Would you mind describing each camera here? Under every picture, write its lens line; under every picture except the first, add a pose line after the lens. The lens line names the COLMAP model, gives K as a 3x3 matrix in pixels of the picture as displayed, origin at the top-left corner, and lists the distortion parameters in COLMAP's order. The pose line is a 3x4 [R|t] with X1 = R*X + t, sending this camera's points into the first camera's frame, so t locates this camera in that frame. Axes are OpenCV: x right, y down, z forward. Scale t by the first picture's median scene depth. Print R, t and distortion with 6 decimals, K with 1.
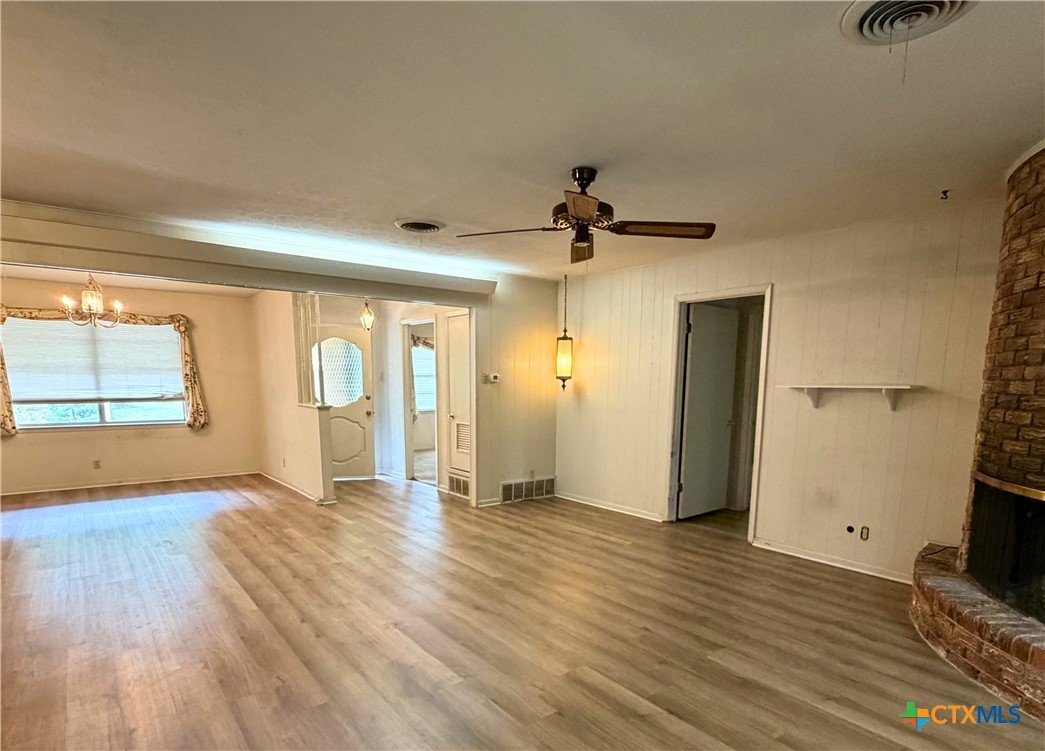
lens RADIAL K [[575.3, 0, 532.5], [0, 575.3, 466.9], [0, 0, 1]] dist [0.004345, 0.002333]
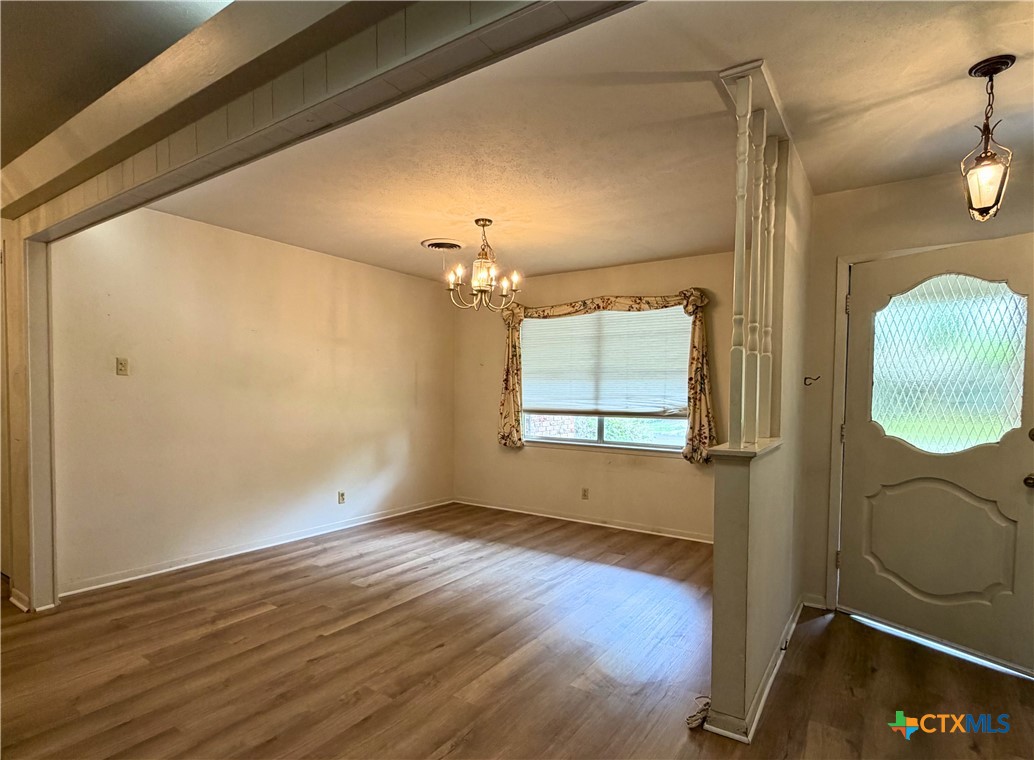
lens RADIAL K [[550.9, 0, 503.9], [0, 550.9, 413.6], [0, 0, 1]] dist [-0.003617, -0.001688]
pose [[0.286595, 0.039333, -0.957244, -0.074263], [-0.153114, 0.988195, -0.005237, -0.090671], [0.945737, 0.148068, 0.289234, 0.659866]]
